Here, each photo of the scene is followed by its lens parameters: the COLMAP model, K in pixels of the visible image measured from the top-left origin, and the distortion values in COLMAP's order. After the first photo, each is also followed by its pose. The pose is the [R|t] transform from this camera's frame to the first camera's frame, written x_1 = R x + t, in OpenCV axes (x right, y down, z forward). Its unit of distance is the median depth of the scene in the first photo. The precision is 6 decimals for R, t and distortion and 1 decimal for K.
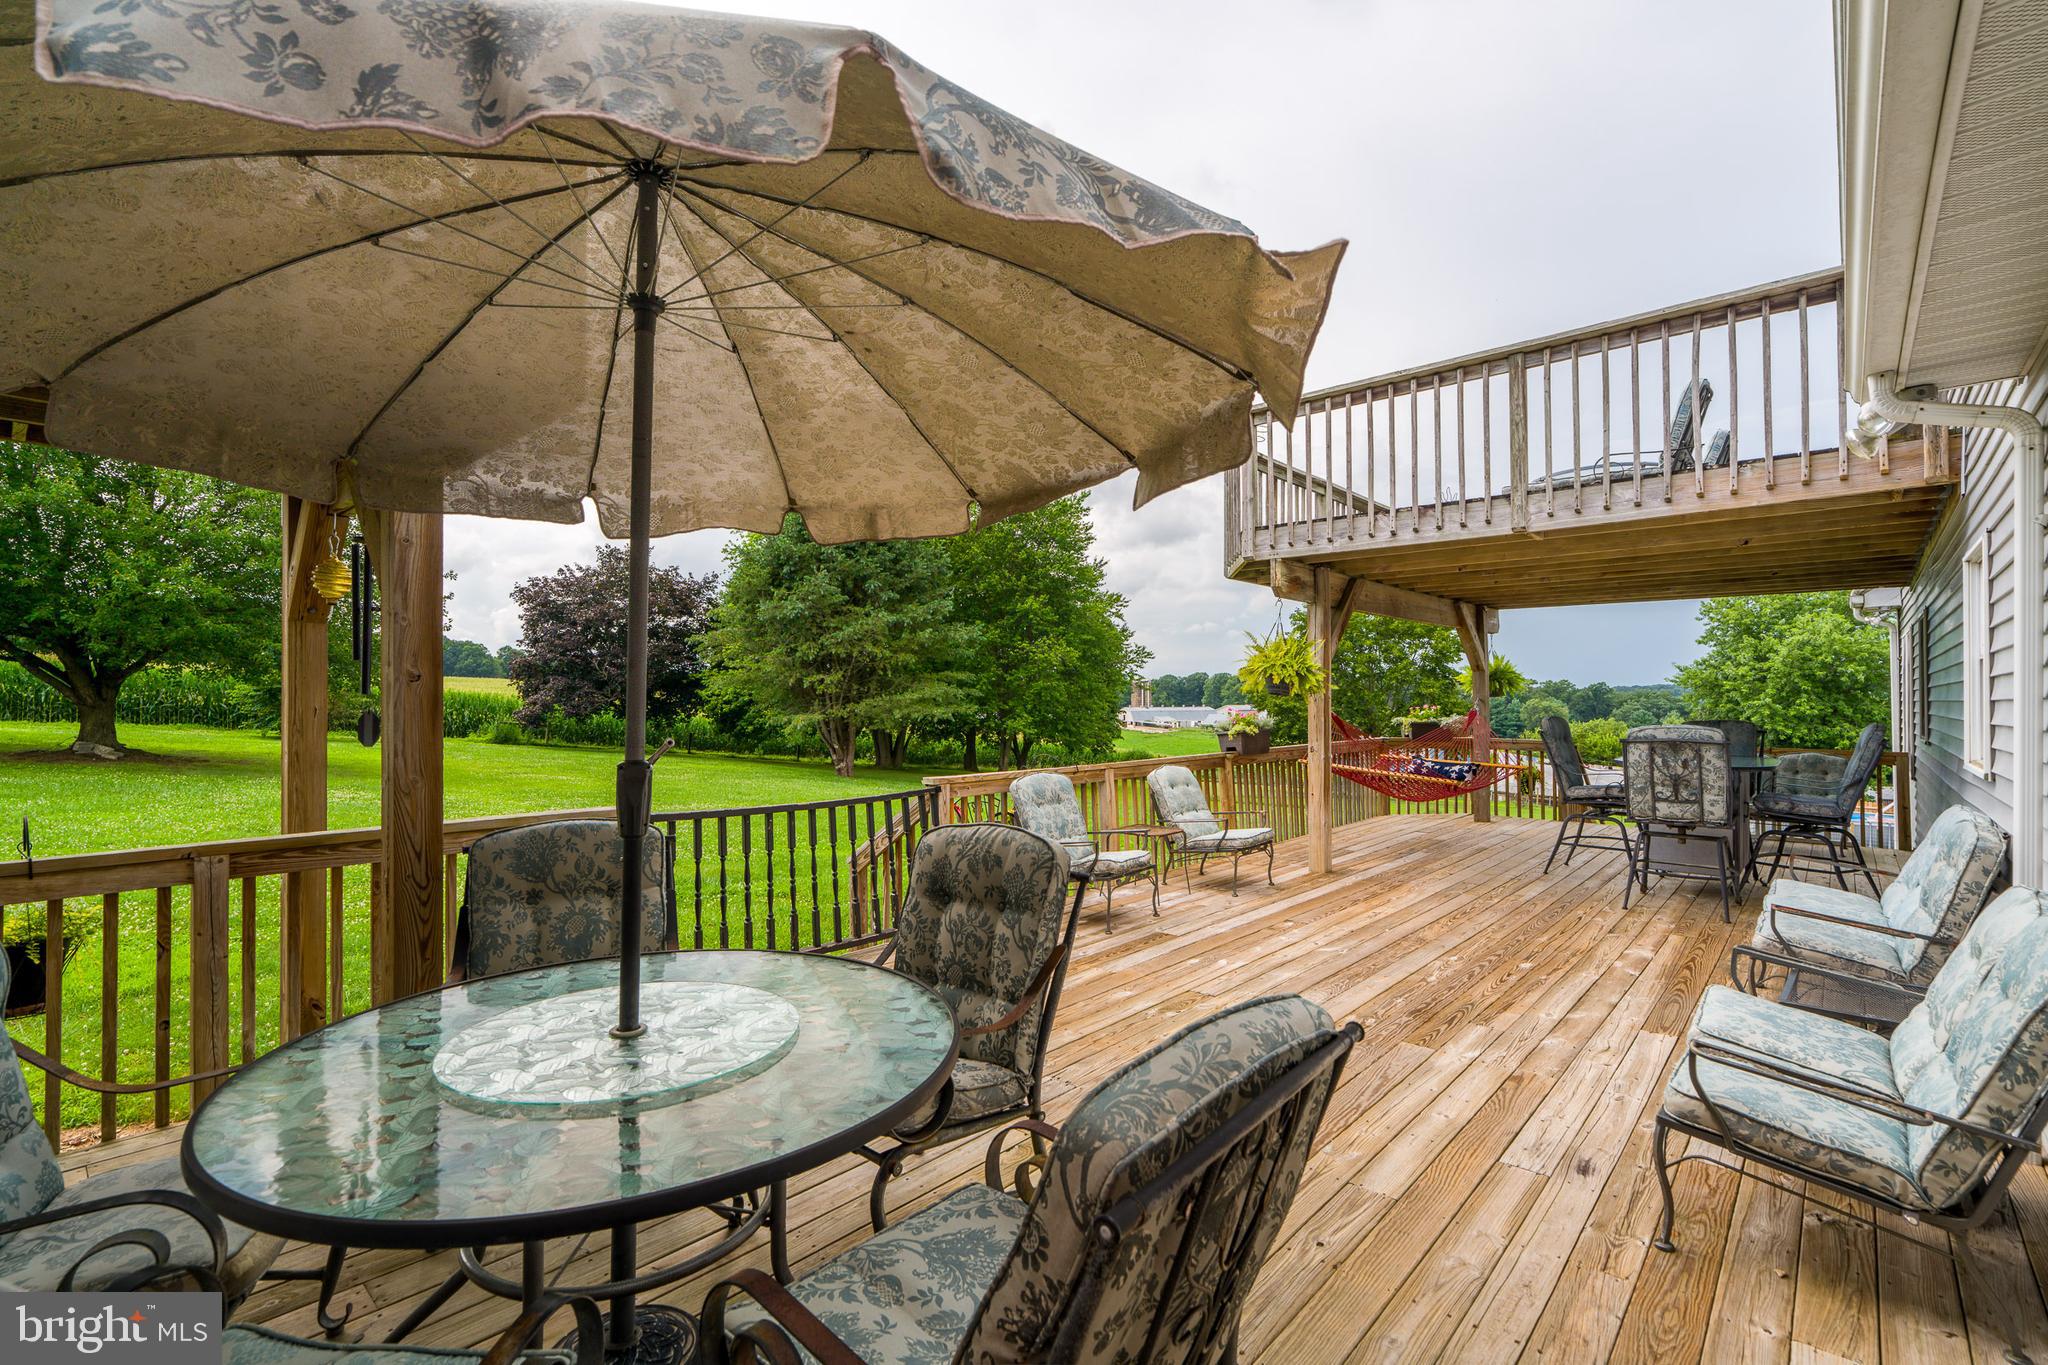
lens RADIAL K [[918.1, 0, 1018.2], [0, 918.1, 686.7], [0, 0, 1]] dist [0.001466, 0.000414]
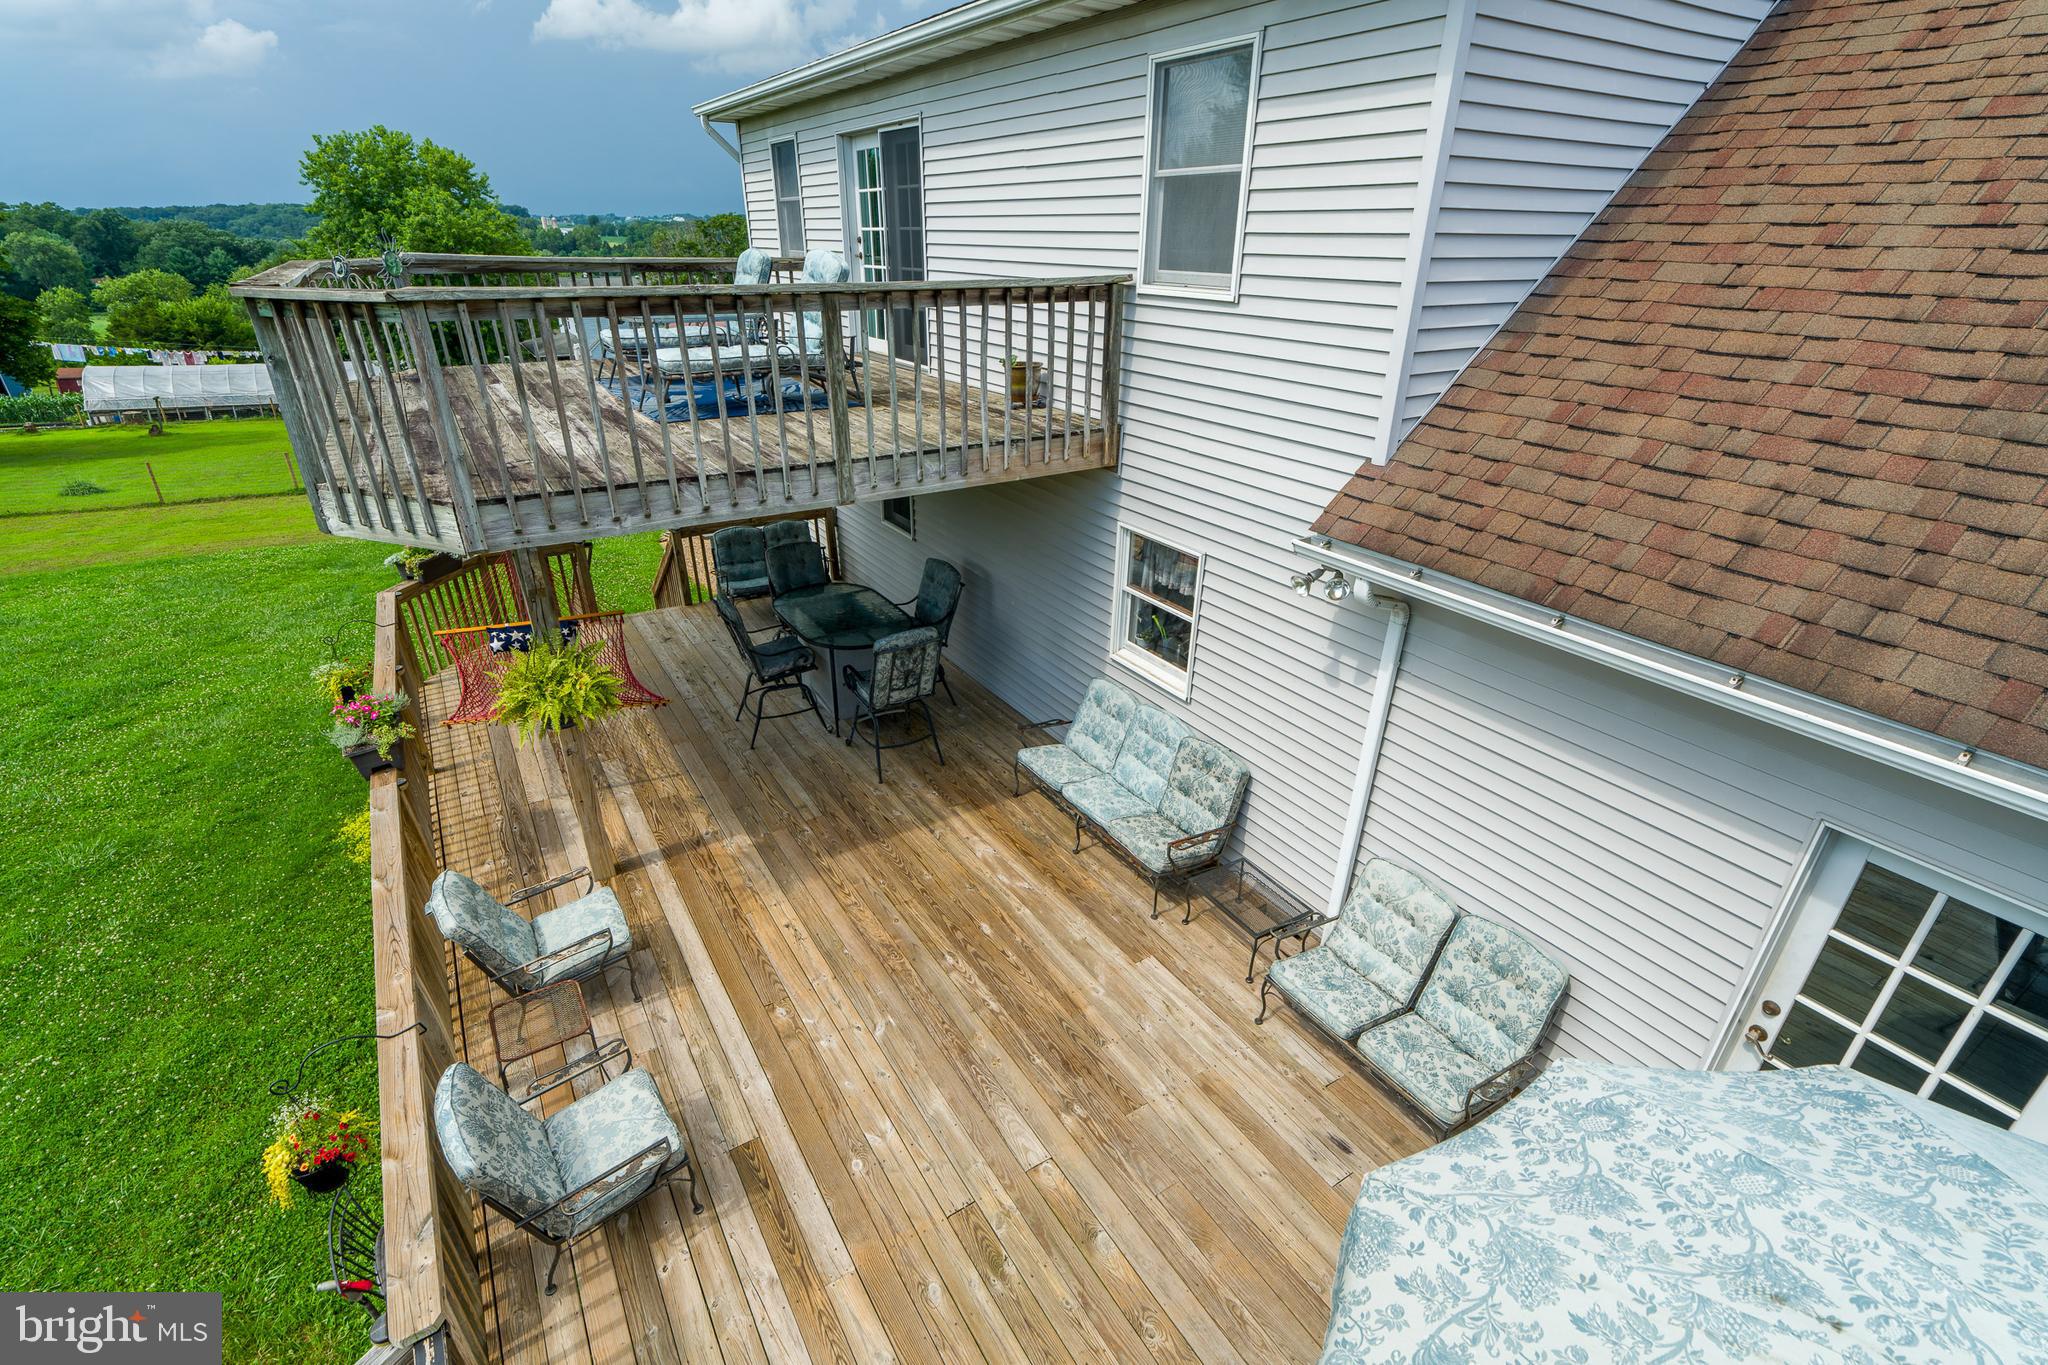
lens RADIAL K [[918.1, 0, 1017.5], [0, 918.1, 694.7], [0, 0, 1]] dist [0.001466, 0.000414]
pose [[0.276623, -0.429192, 0.859810, -0.266513], [-0.021086, 0.891798, 0.451943, -0.408025], [-0.960747, -0.143148, 0.237642, 0.581574]]
